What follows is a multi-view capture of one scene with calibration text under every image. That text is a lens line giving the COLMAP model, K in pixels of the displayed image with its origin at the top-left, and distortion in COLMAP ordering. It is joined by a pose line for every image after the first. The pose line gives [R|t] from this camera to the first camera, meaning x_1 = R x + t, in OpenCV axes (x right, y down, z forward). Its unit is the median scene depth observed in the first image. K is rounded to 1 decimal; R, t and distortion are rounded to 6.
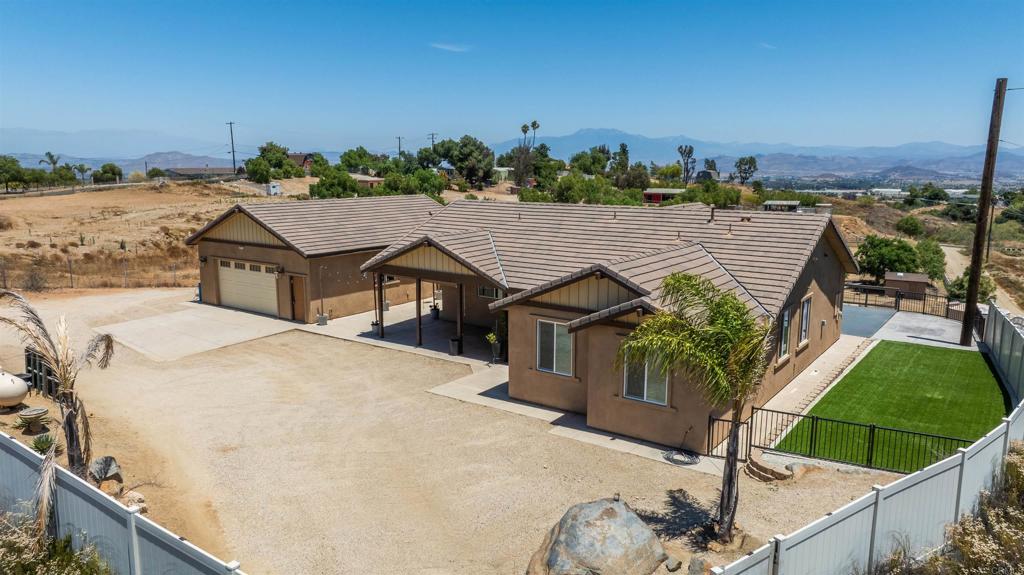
lens RADIAL K [[719.5, 0, 513.4], [0, 719.5, 290.8], [0, 0, 1]] dist [-0.026614, 0.017026]
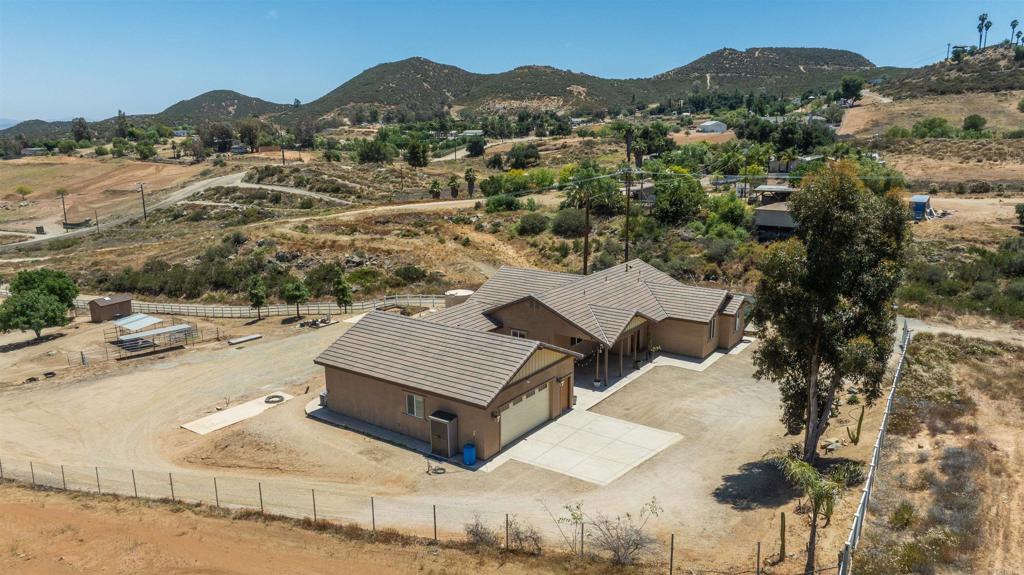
lens RADIAL K [[719.5, 0, 513.4], [0, 719.5, 290.8], [0, 0, 1]] dist [-0.026614, 0.017026]
pose [[-0.012881, -0.223521, 0.974614, -1.467182], [0.180663, 0.958133, 0.222129, -0.457964], [-0.983461, 0.178938, 0.028040, 0.982228]]
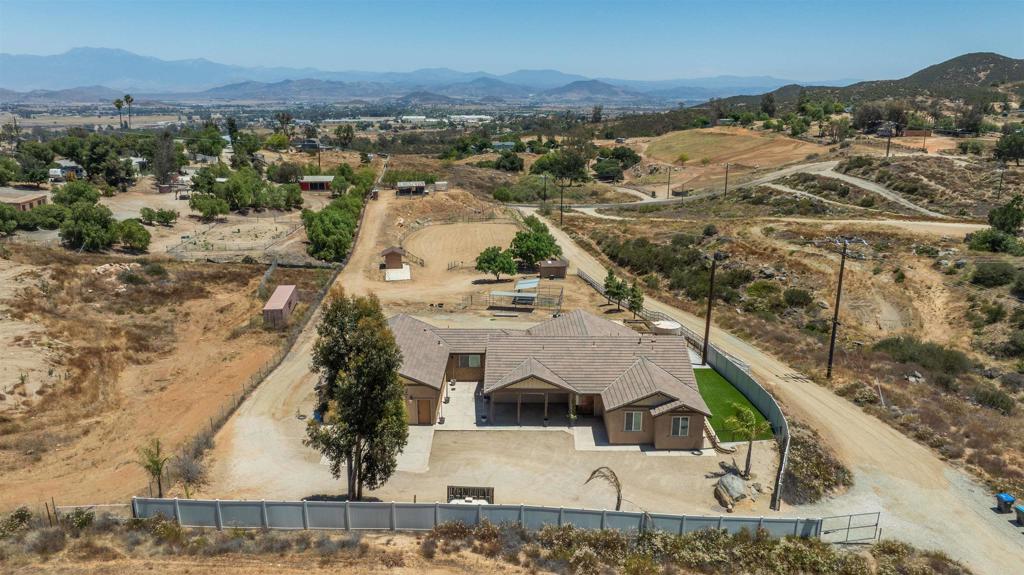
lens RADIAL K [[719.5, 0, 513.4], [0, 719.5, 290.8], [0, 0, 1]] dist [-0.026614, 0.017026]
pose [[0.813946, -0.155742, 0.559675, -1.002719], [0.099209, 0.986507, 0.130236, -0.458550], [-0.572407, -0.050481, 0.818415, -0.493232]]
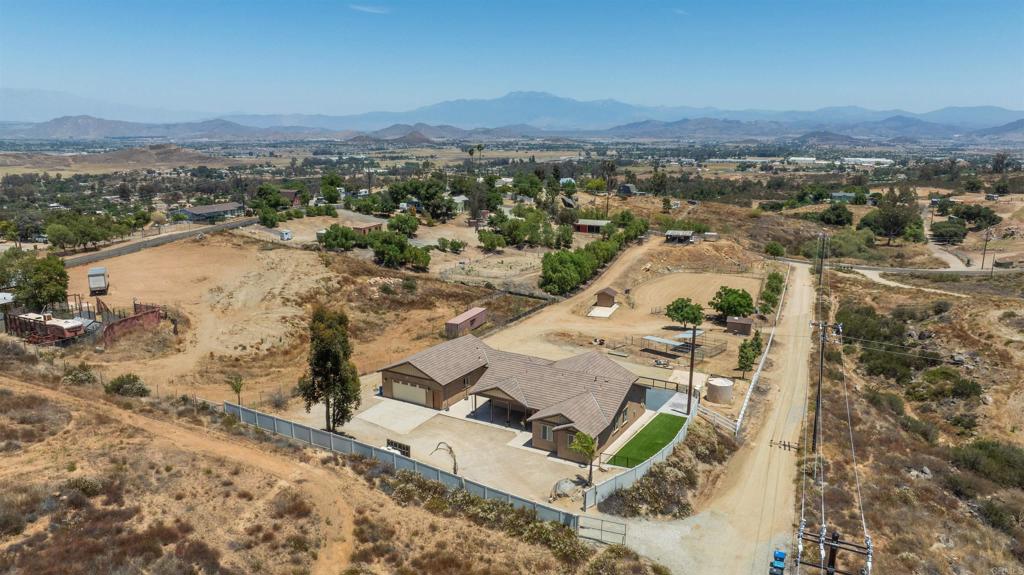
lens RADIAL K [[719.5, 0, 513.4], [0, 719.5, 290.8], [0, 0, 1]] dist [-0.026614, 0.017026]
pose [[0.995494, -0.020523, 0.092581, -0.246859], [0.015924, 0.998615, 0.050147, -0.469707], [-0.093482, -0.048447, 0.994442, -1.428867]]
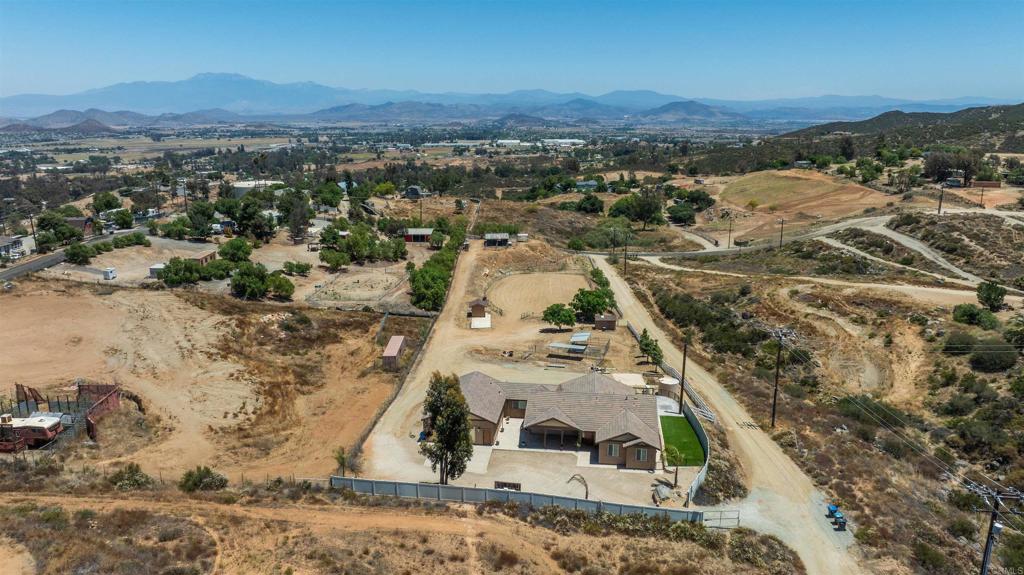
lens RADIAL K [[719.5, 0, 513.4], [0, 719.5, 290.8], [0, 0, 1]] dist [-0.026614, 0.017026]
pose [[0.881563, -0.118545, 0.456940, -1.357523], [0.085578, 0.992050, 0.092268, -0.767700], [-0.464246, -0.042236, 0.884699, -1.424750]]
